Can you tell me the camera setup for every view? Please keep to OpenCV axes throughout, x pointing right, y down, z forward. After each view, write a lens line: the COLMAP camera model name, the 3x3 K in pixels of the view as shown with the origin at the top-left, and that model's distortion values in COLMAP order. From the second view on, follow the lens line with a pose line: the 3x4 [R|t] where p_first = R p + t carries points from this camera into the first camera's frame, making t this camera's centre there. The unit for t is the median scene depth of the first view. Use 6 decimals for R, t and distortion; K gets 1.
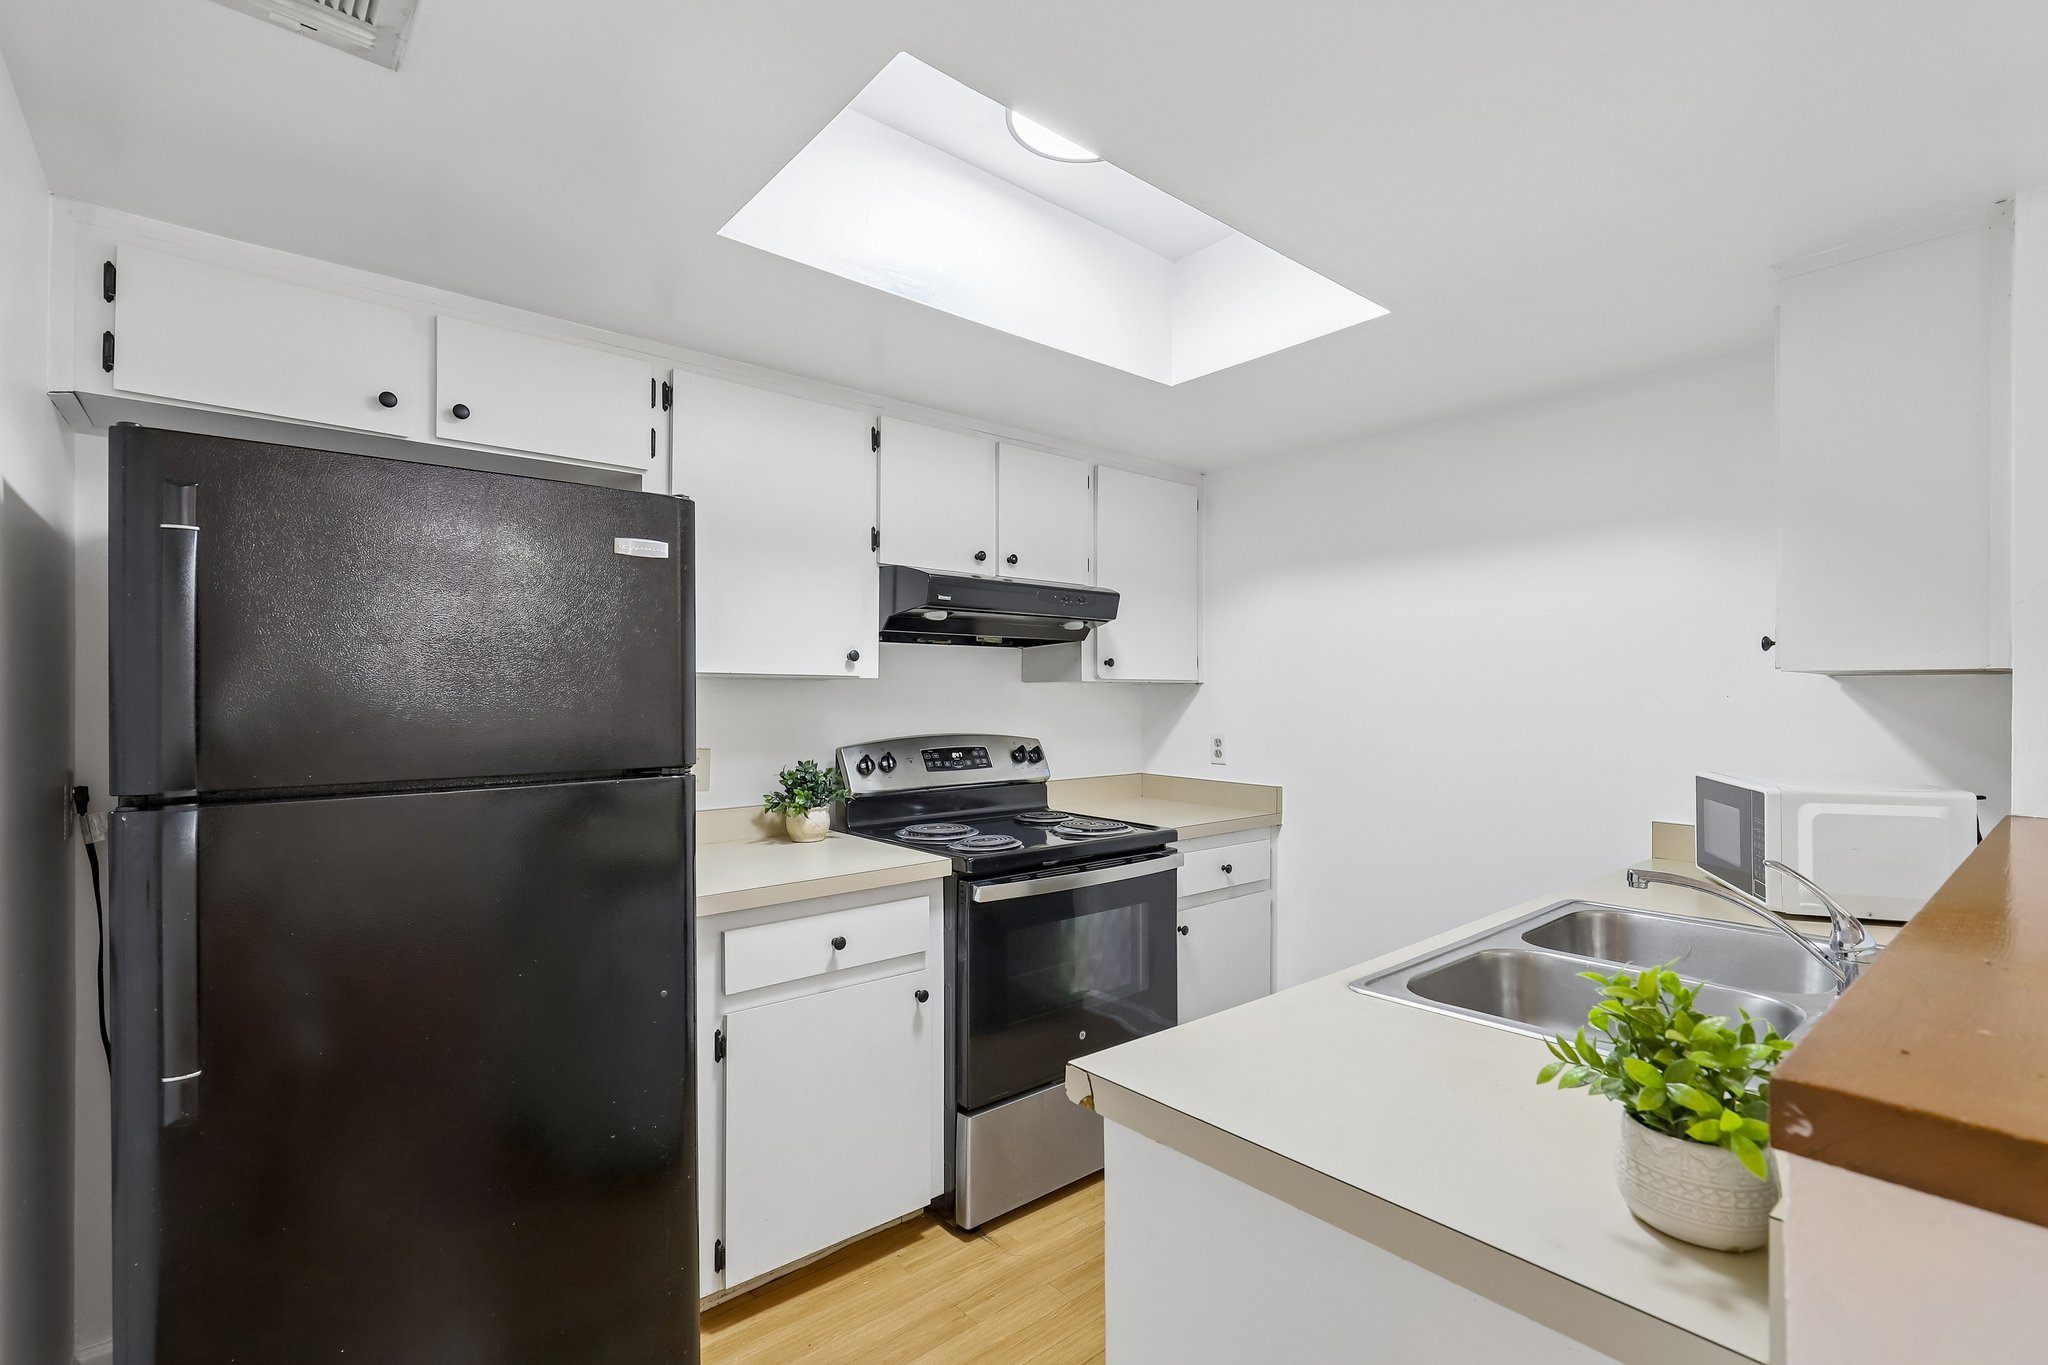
lens RADIAL K [[929.6, 0, 1033.1], [0, 929.6, 689.7], [0, 0, 1]] dist [0.001672, -0.000987]
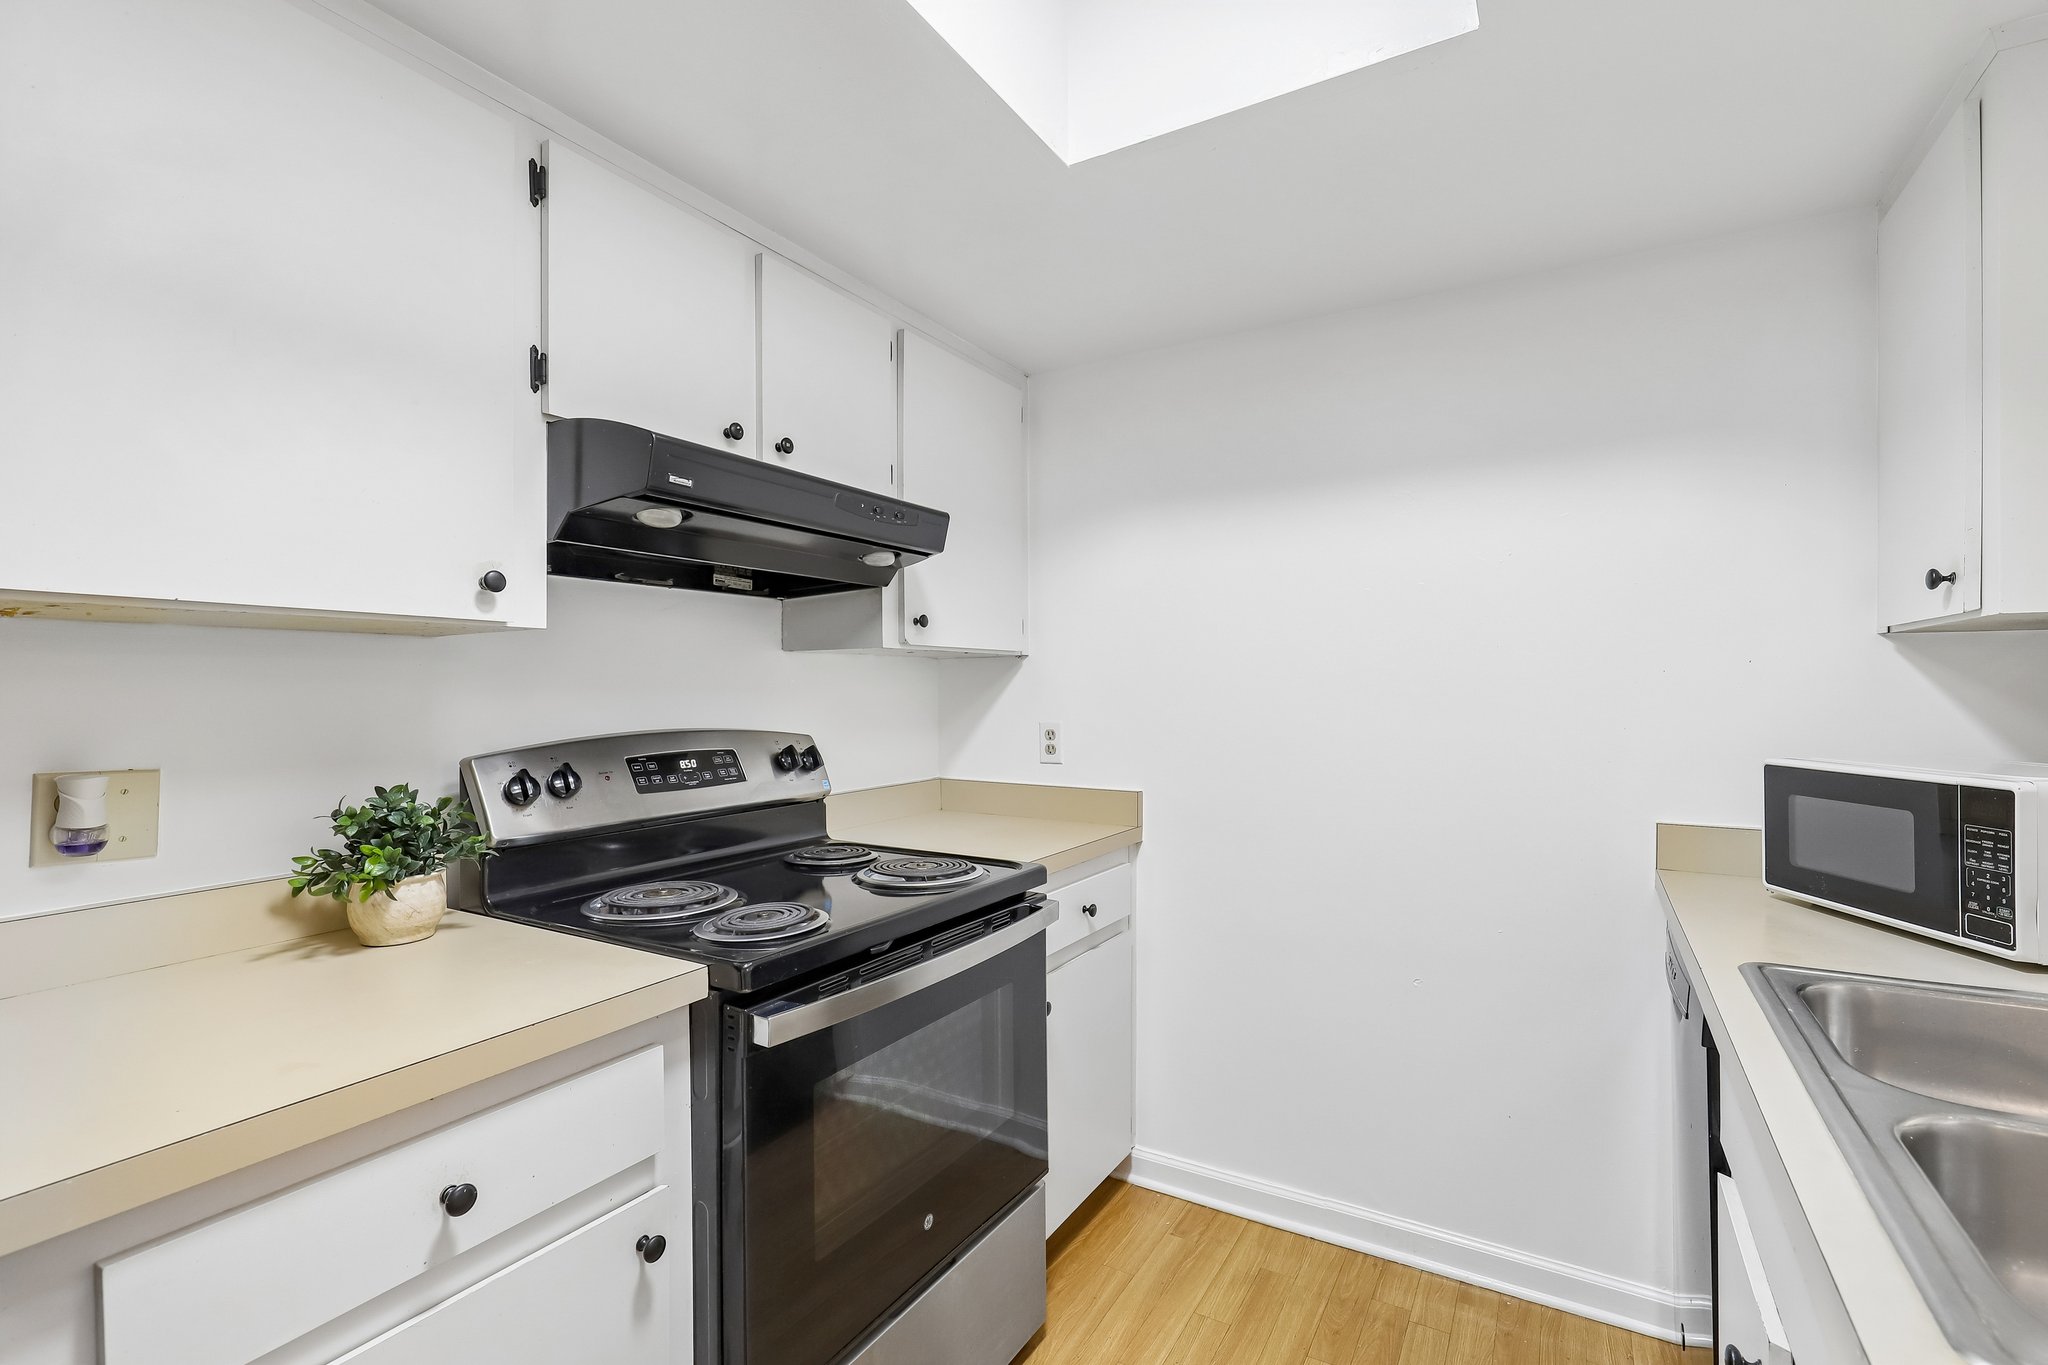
lens RADIAL K [[923.9, 0, 1033.2], [0, 923.9, 691.7], [0, 0, 1]] dist [-0.000709, -0.000217]
pose [[0.946154, -0.006049, 0.323659, -0.068183], [0.003269, 0.999953, 0.009134, 0.019030], [-0.323699, -0.007585, 0.946130, 0.374706]]
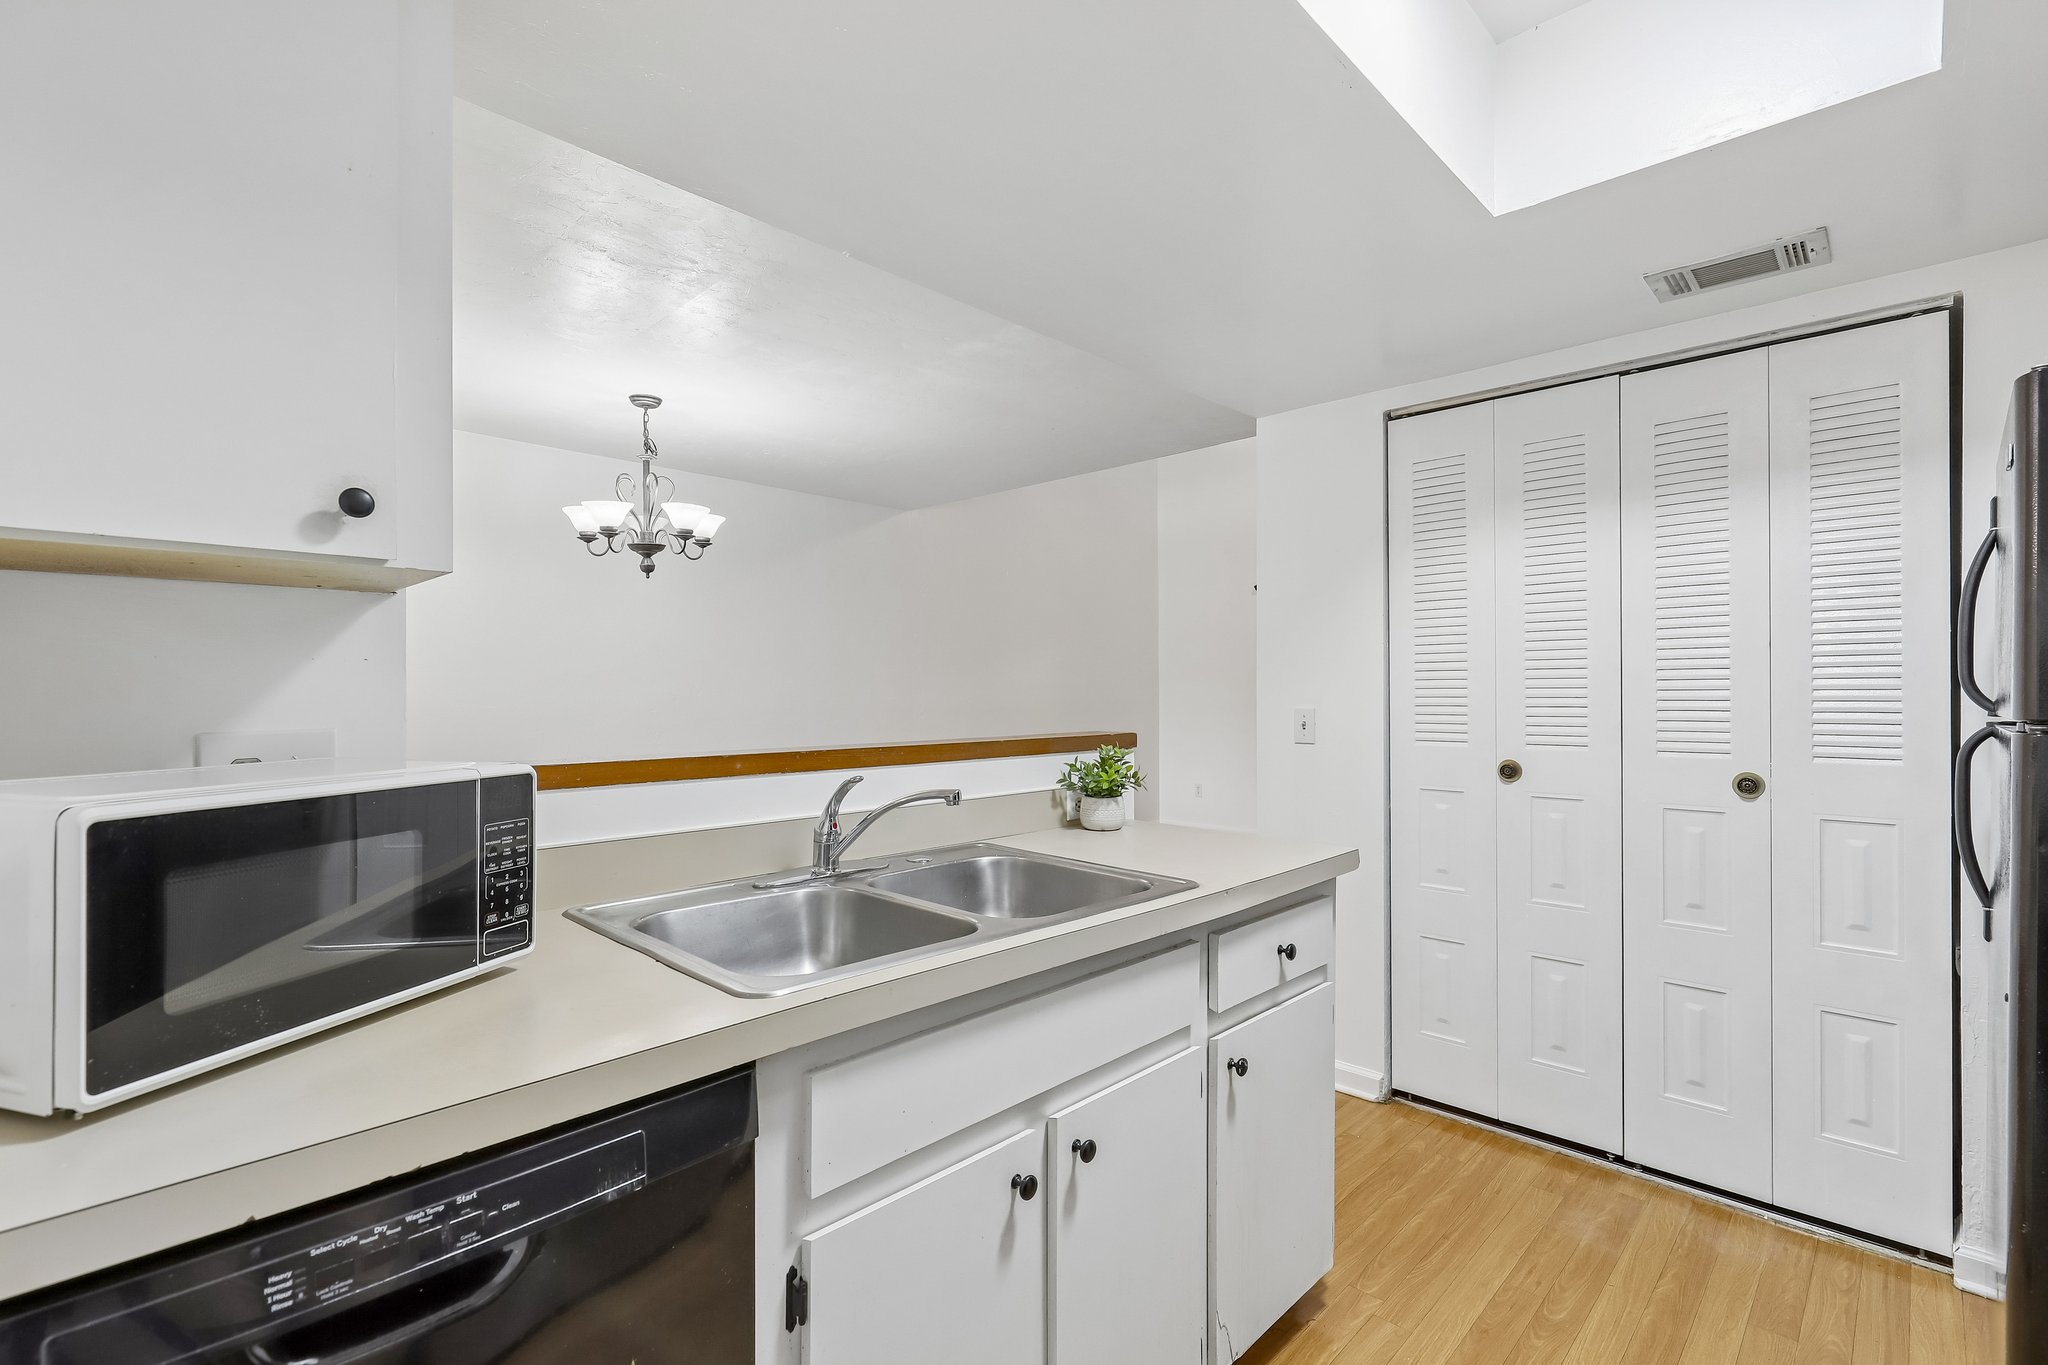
lens RADIAL K [[929.6, 0, 1033.1], [0, 929.6, 689.7], [0, 0, 1]] dist [0.001672, -0.000987]
pose [[-0.995405, 0.000235, -0.095757, 0.322569], [0.001011, 0.999967, -0.008046, 0.037992], [0.095752, -0.008106, -0.995372, 1.047380]]
